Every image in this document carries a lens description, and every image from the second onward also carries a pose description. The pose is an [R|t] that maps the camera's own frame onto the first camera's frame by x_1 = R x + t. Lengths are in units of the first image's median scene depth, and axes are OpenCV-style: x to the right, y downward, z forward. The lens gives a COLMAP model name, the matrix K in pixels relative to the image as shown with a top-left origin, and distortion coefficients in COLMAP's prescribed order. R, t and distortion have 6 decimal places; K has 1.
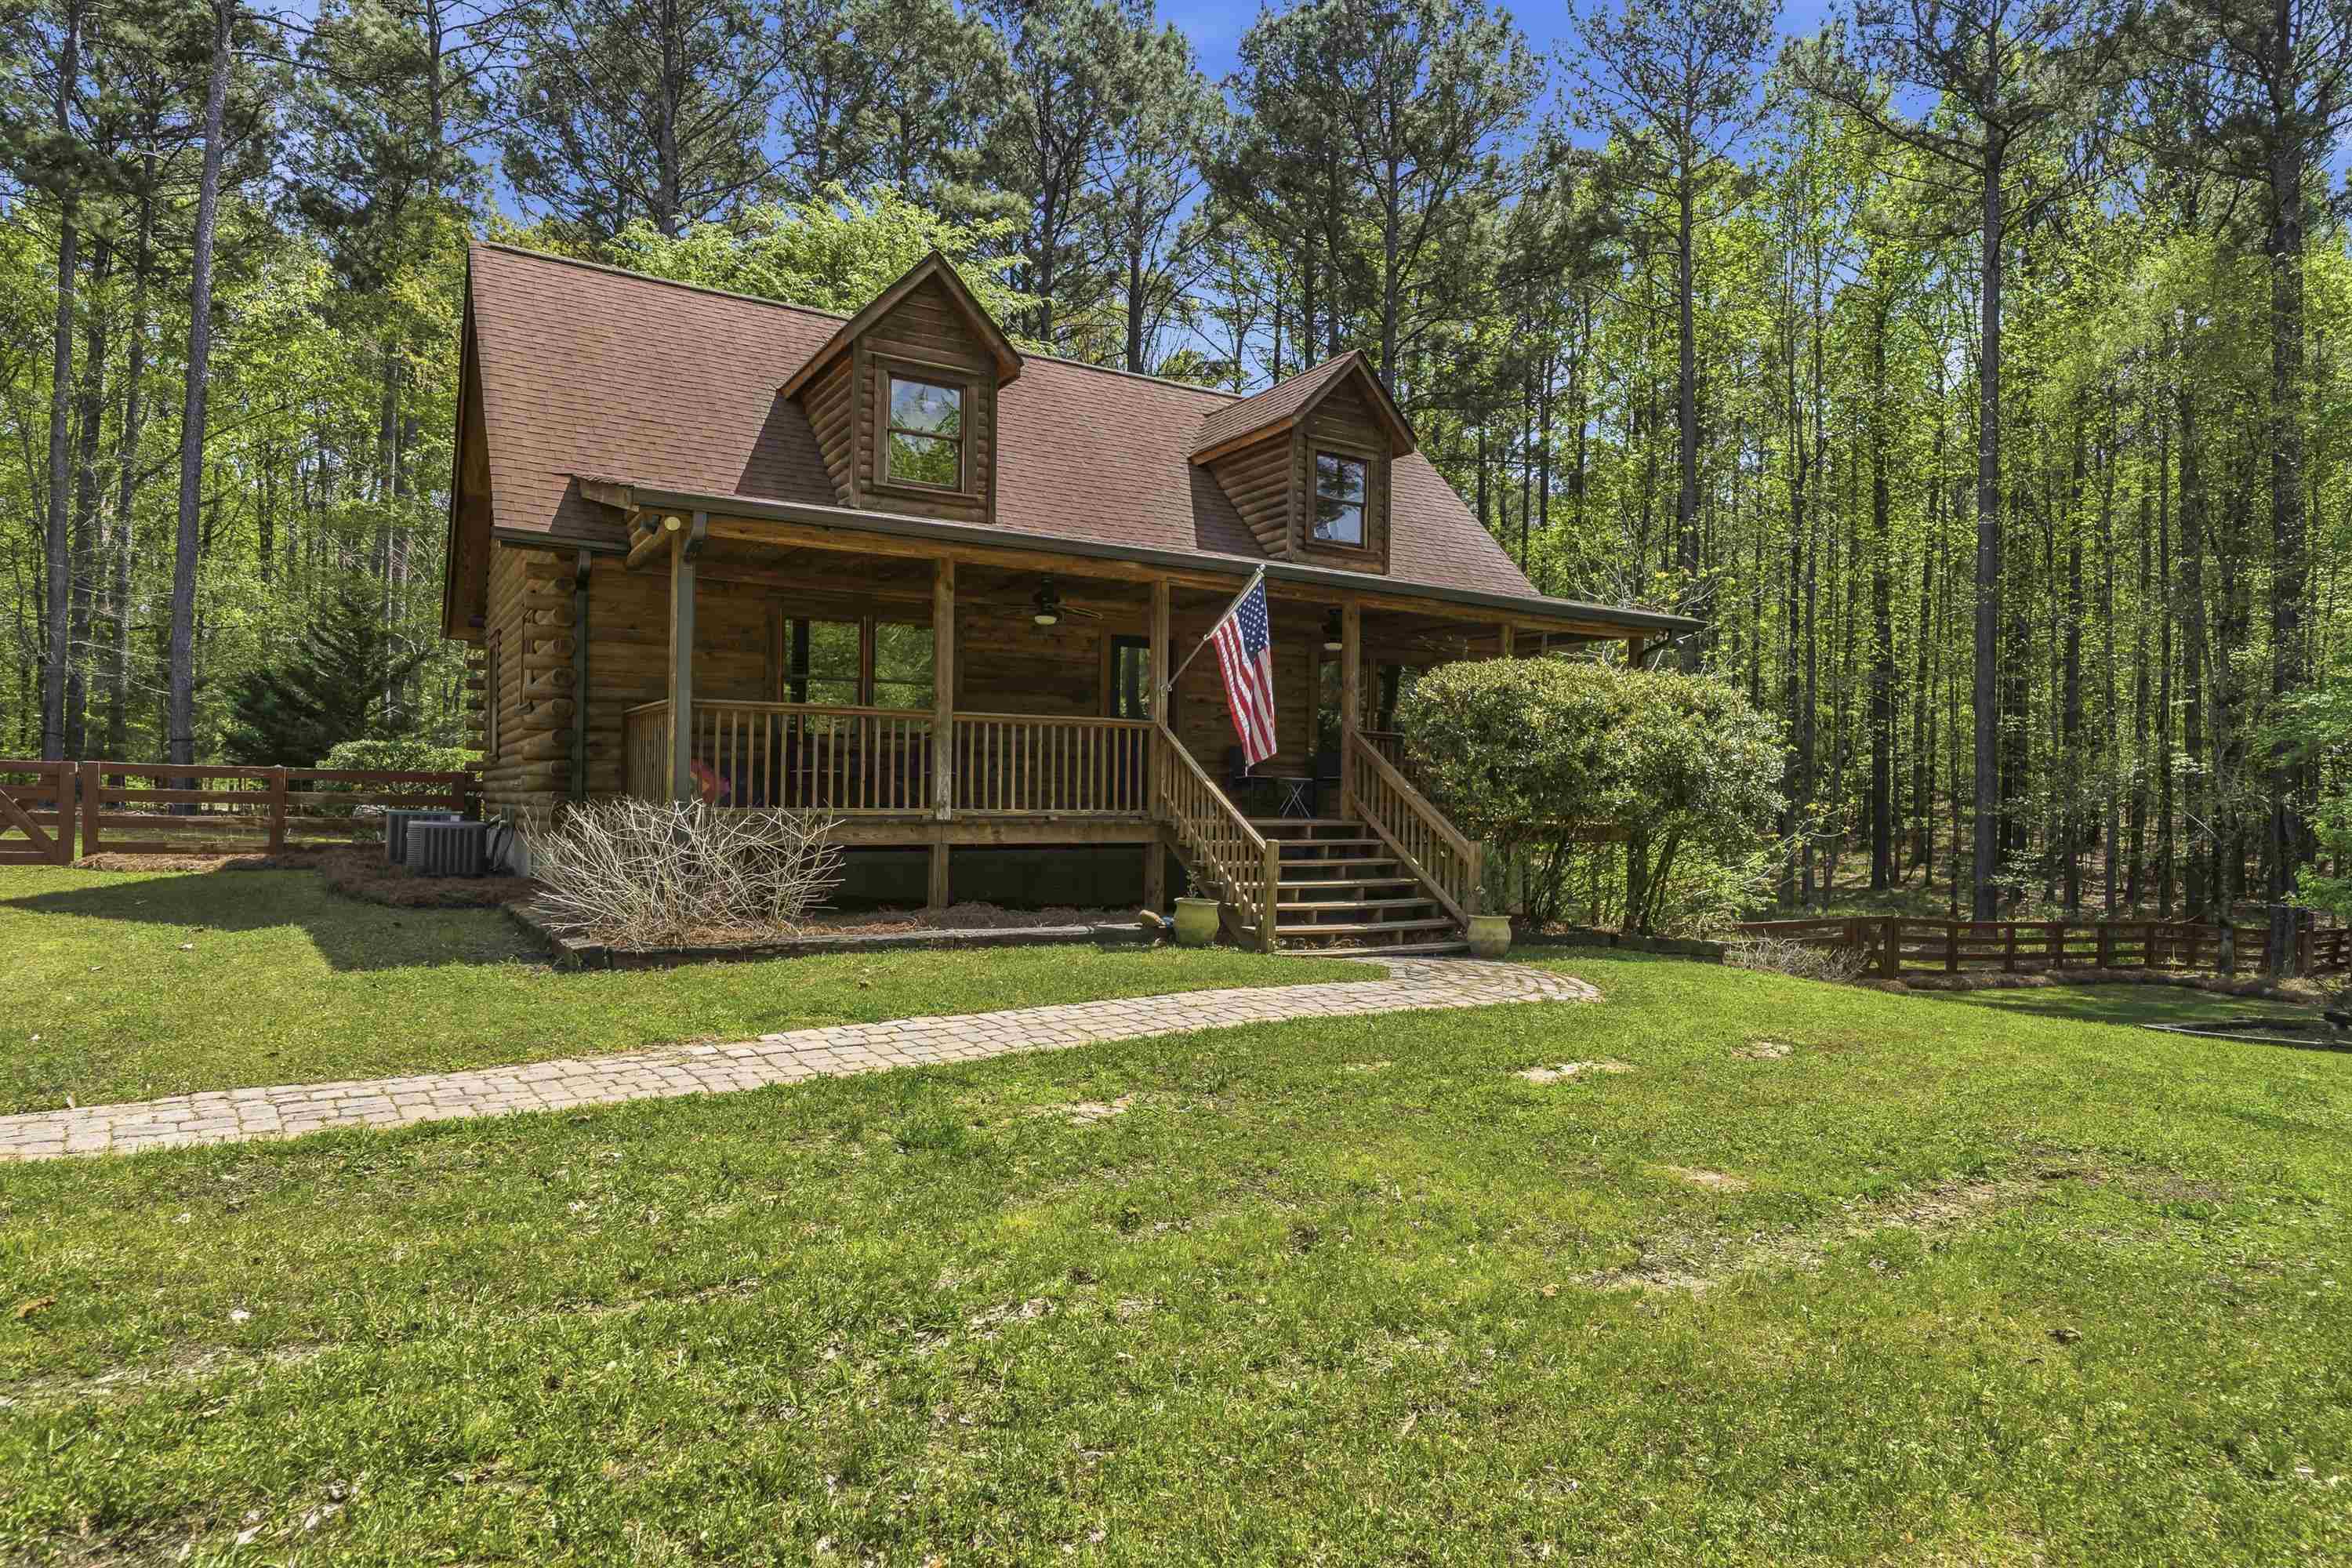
lens RADIAL K [[1322.8, 0, 1172.6], [0, 1322.8, 789.1], [0, 0, 1]] dist [-0.005256, -0.000719]
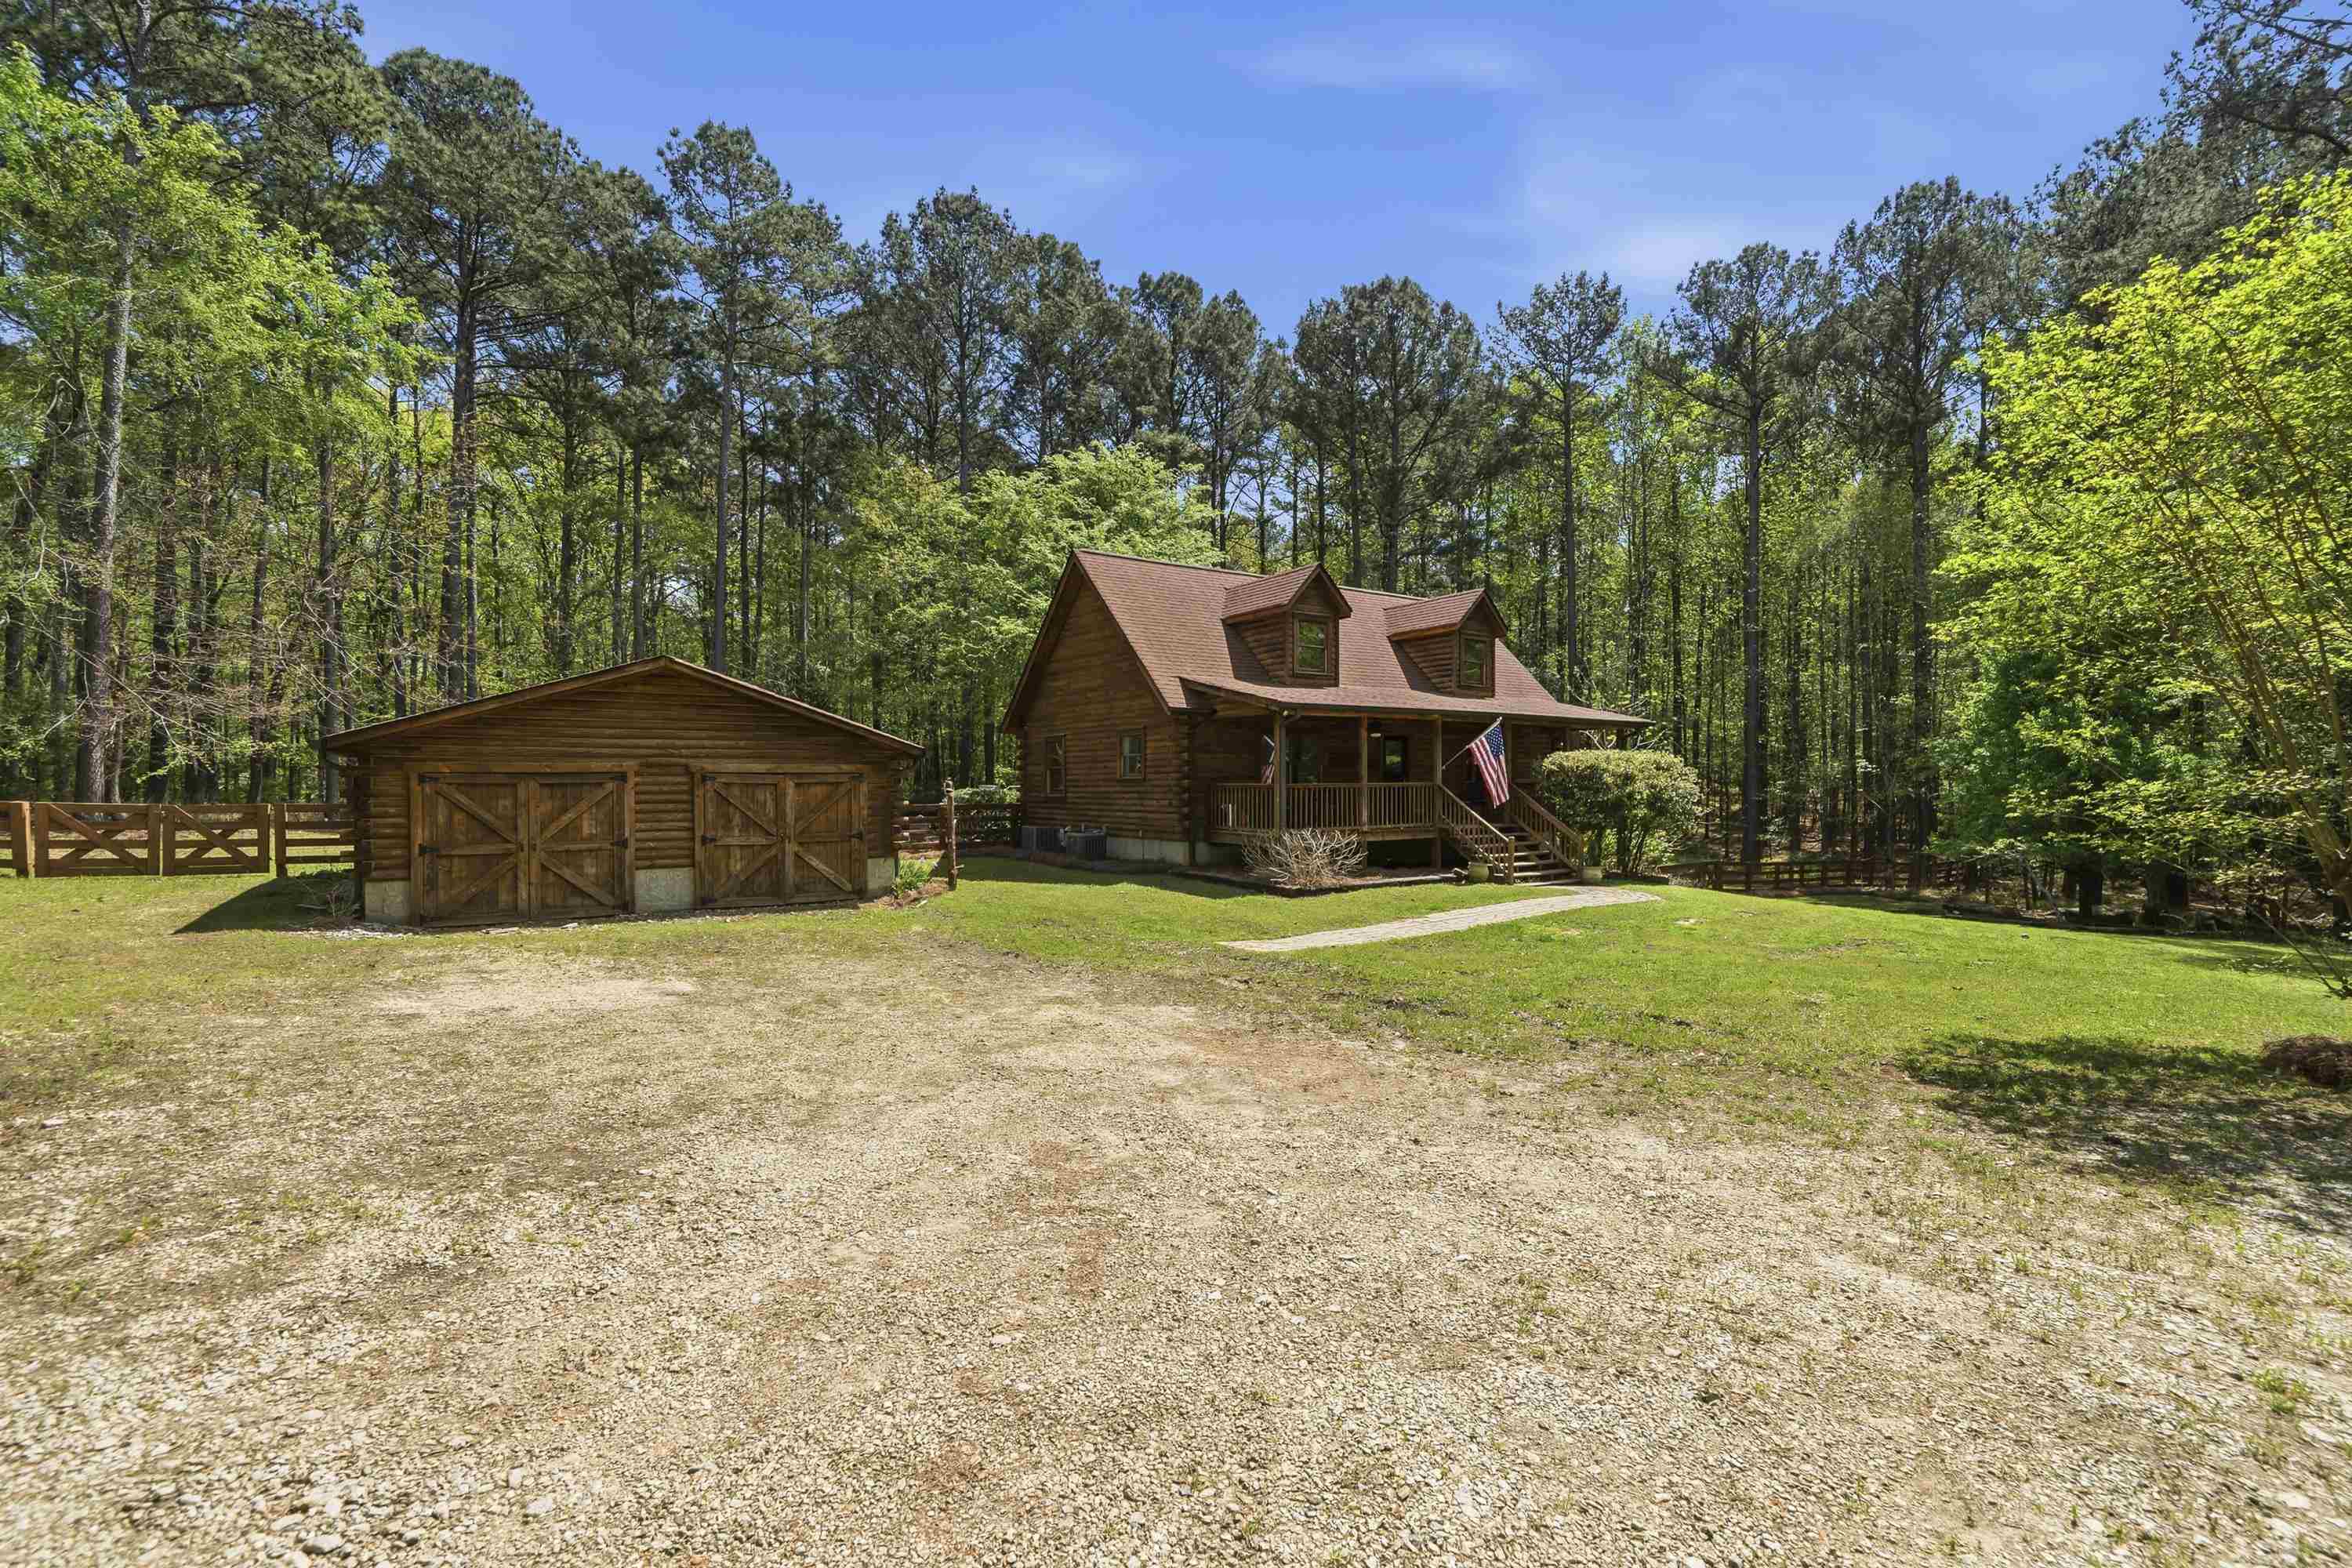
lens RADIAL K [[1027.5, 0, 1177.7], [0, 1027.5, 786.5], [0, 0, 1]] dist [0.003113, 0.000116]
pose [[0.996887, -0.022019, 0.075712, -0.595322], [0.021045, 0.999686, 0.013628, -0.080601], [-0.075988, -0.011992, 0.997037, -0.705879]]
